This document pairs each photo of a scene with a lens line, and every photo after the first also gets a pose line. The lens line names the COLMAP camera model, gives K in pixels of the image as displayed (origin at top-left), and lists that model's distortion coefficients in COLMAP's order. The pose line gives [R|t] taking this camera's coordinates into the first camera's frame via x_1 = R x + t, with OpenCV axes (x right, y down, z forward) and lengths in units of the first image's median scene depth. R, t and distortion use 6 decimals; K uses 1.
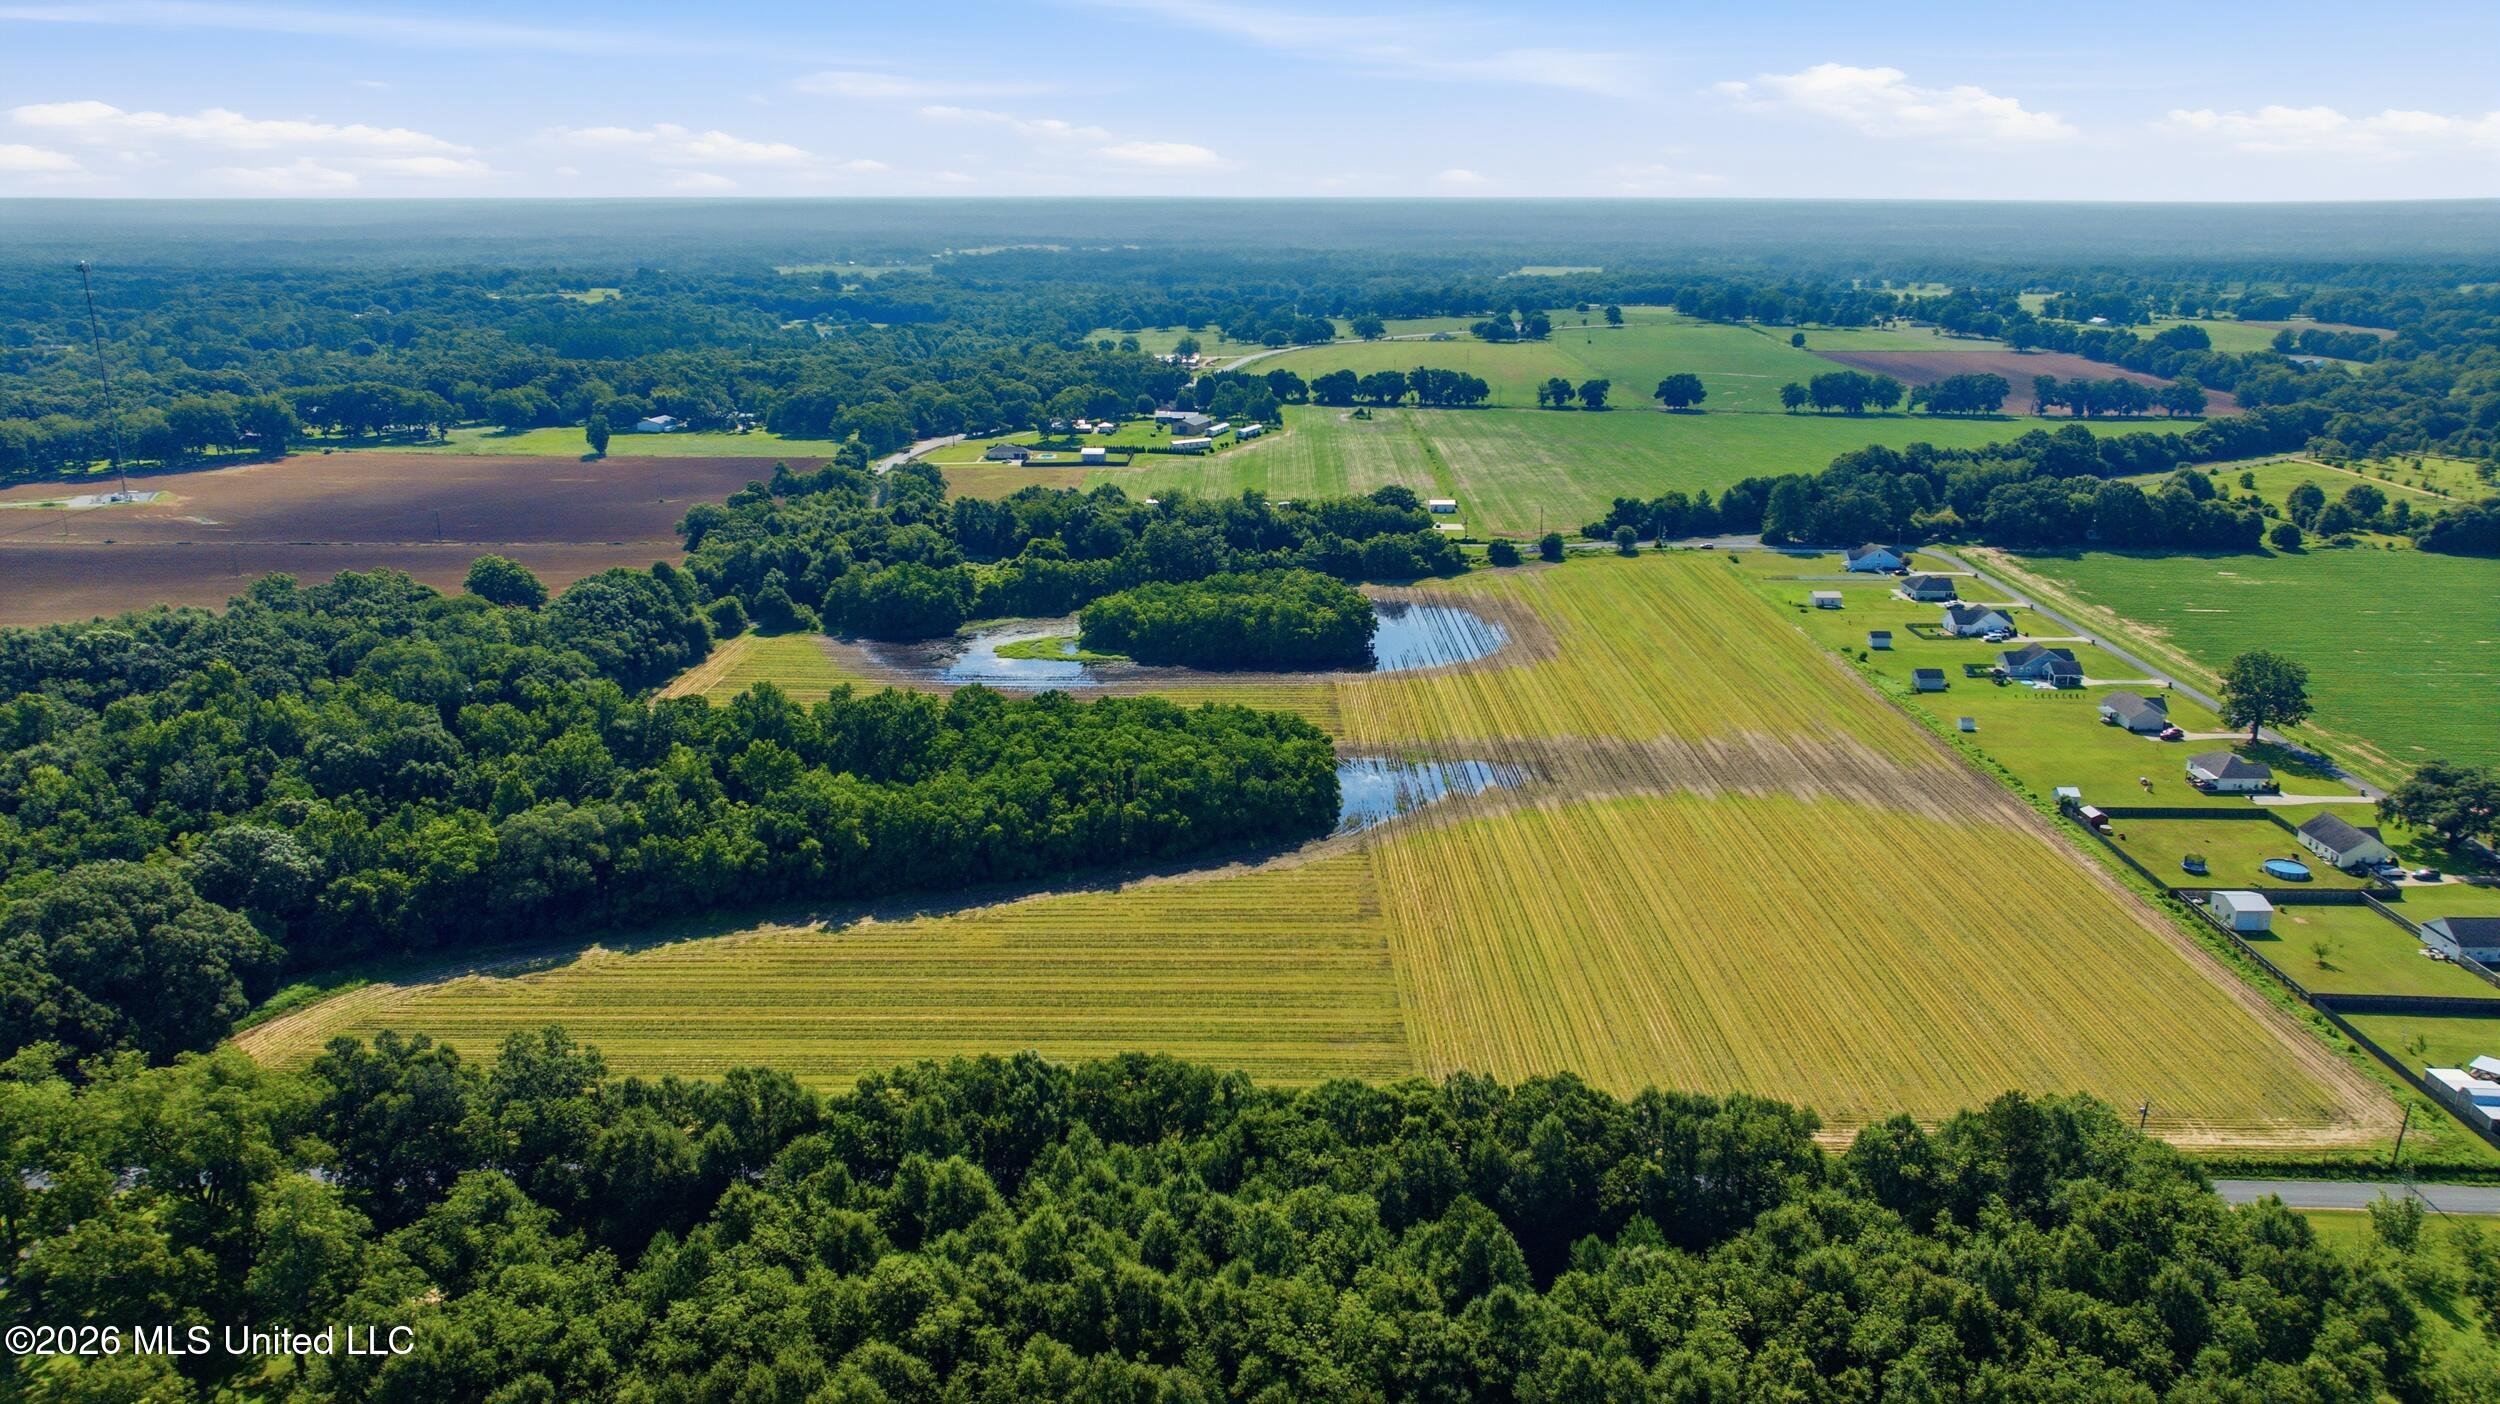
lens RADIAL K [[1756.1, 0, 1261.7], [0, 1756.1, 685.8], [0, 0, 1]] dist [-0.026402, 0.019568]
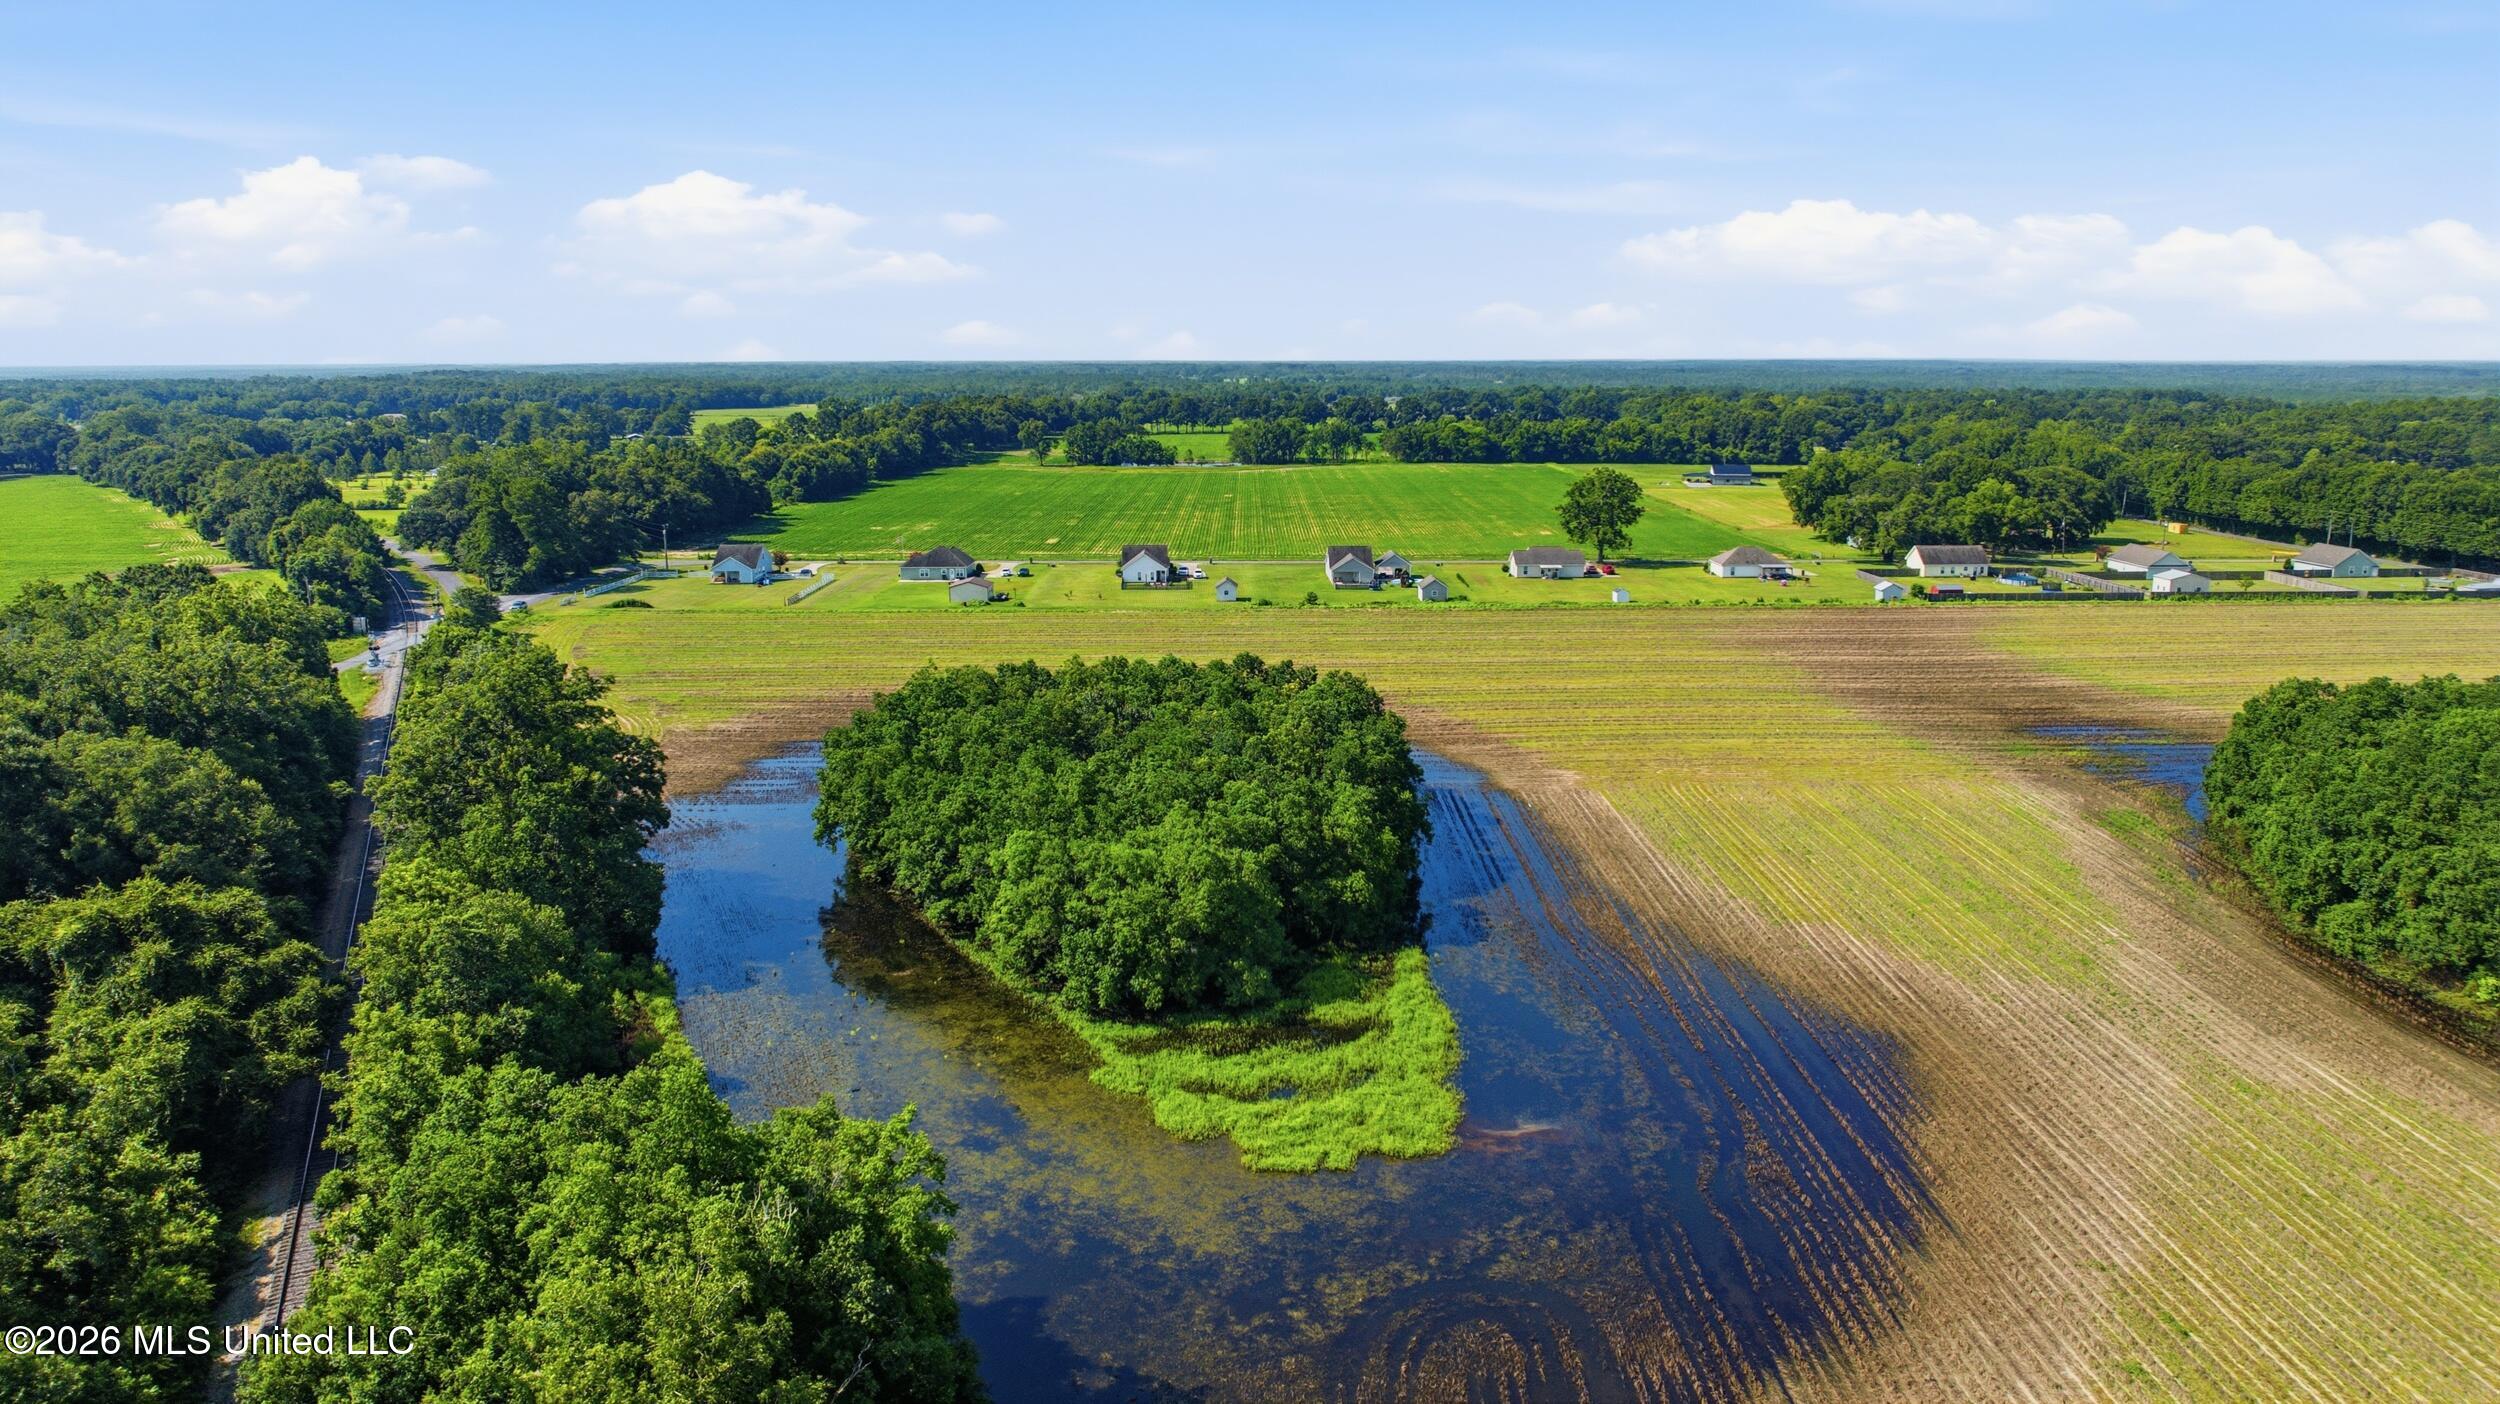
lens RADIAL K [[1756.1, 0, 1251.1], [0, 1756.1, 684.5], [0, 0, 1]] dist [-0.026402, 0.019568]
pose [[-0.017545, -0.186265, 0.982343, -0.407959], [0.275144, 0.943662, 0.183845, -0.136493], [-0.961243, 0.273511, 0.034693, 1.126206]]
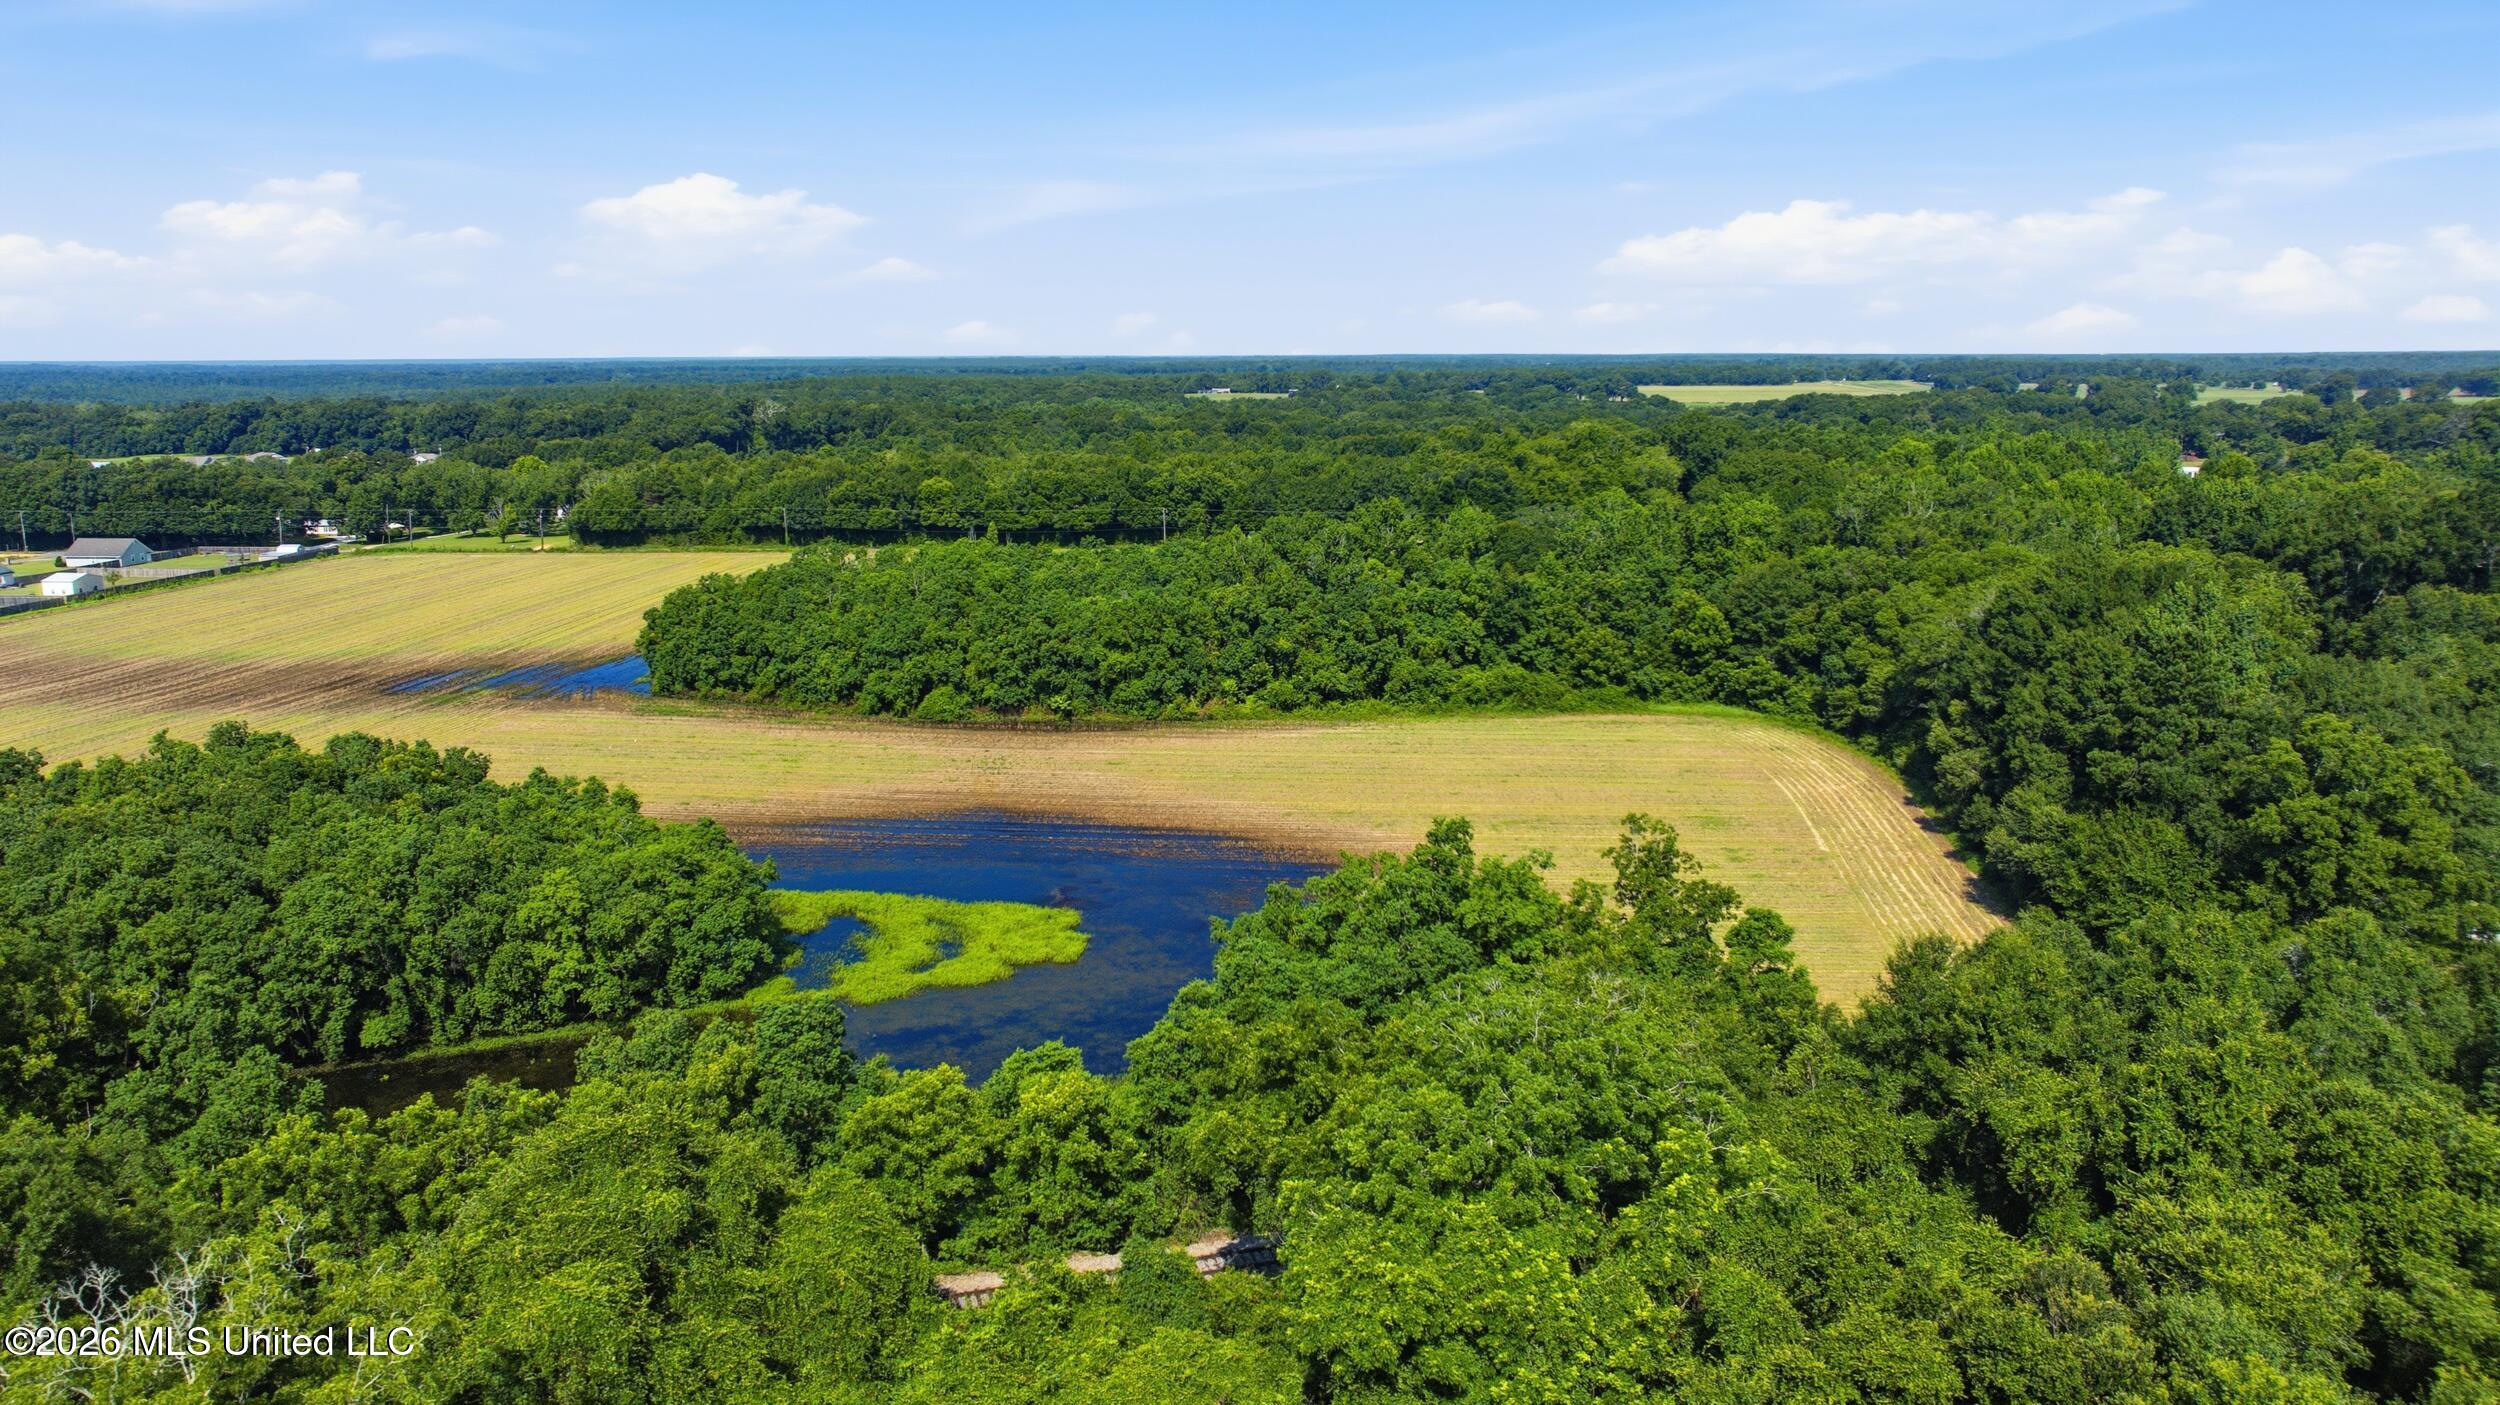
lens RADIAL K [[1756.1, 0, 1254.7], [0, 1756.1, 690.6], [0, 0, 1]] dist [-0.026402, 0.019568]
pose [[-0.994266, -0.017000, 0.105572, -0.245572], [0.032594, 0.892121, 0.450620, -0.220209], [-0.101844, 0.451477, -0.886451, 1.421148]]
